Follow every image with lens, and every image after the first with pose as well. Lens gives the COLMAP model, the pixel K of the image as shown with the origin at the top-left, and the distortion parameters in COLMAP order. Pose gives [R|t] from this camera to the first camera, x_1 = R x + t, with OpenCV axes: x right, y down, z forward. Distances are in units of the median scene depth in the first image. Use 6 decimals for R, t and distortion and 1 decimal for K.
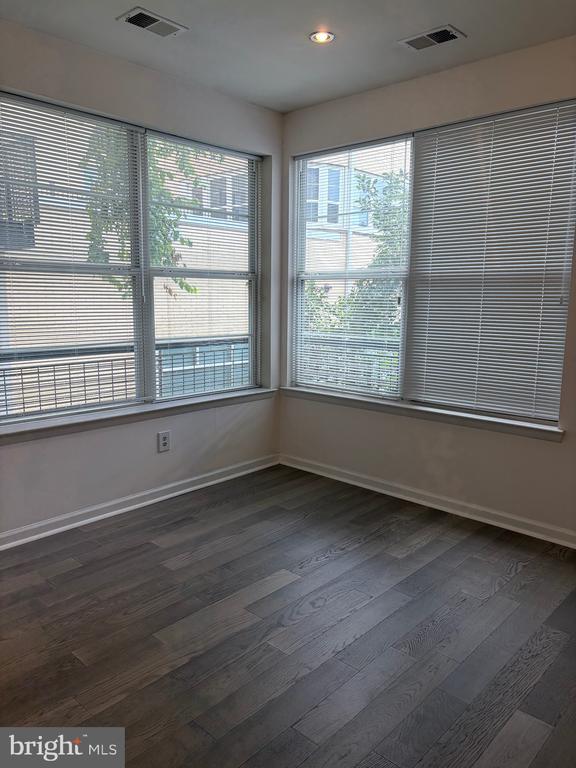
lens RADIAL K [[593.6, 0, 287.1], [0, 593.6, 379.4], [0, 0, 1]] dist [0.056483, -0.004127]
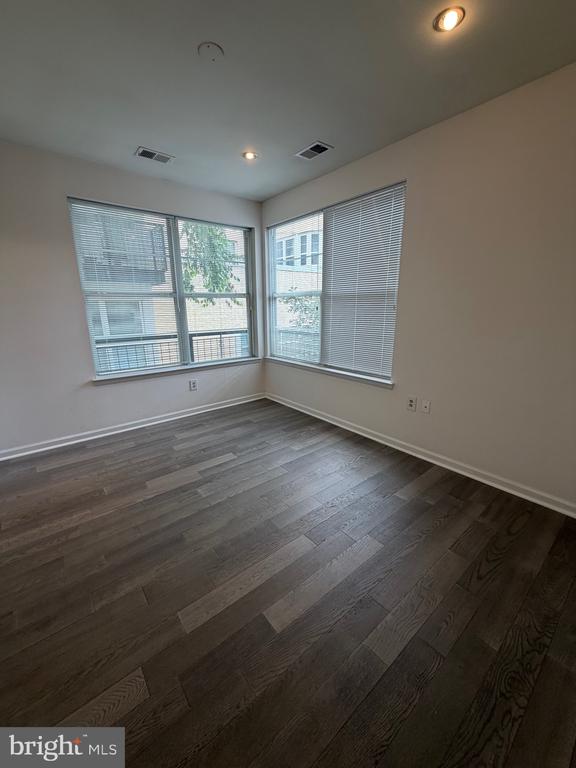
lens RADIAL K [[309.0, 0, 288.0], [0, 309.0, 384.0], [0, 0, 1]] dist [-0.001011, 0.000019]
pose [[0.989557, 0.017772, -0.143043, 0.236937], [-0.002789, 0.994545, 0.104270, -0.003955], [0.144116, -0.102782, 0.984209, 0.058765]]
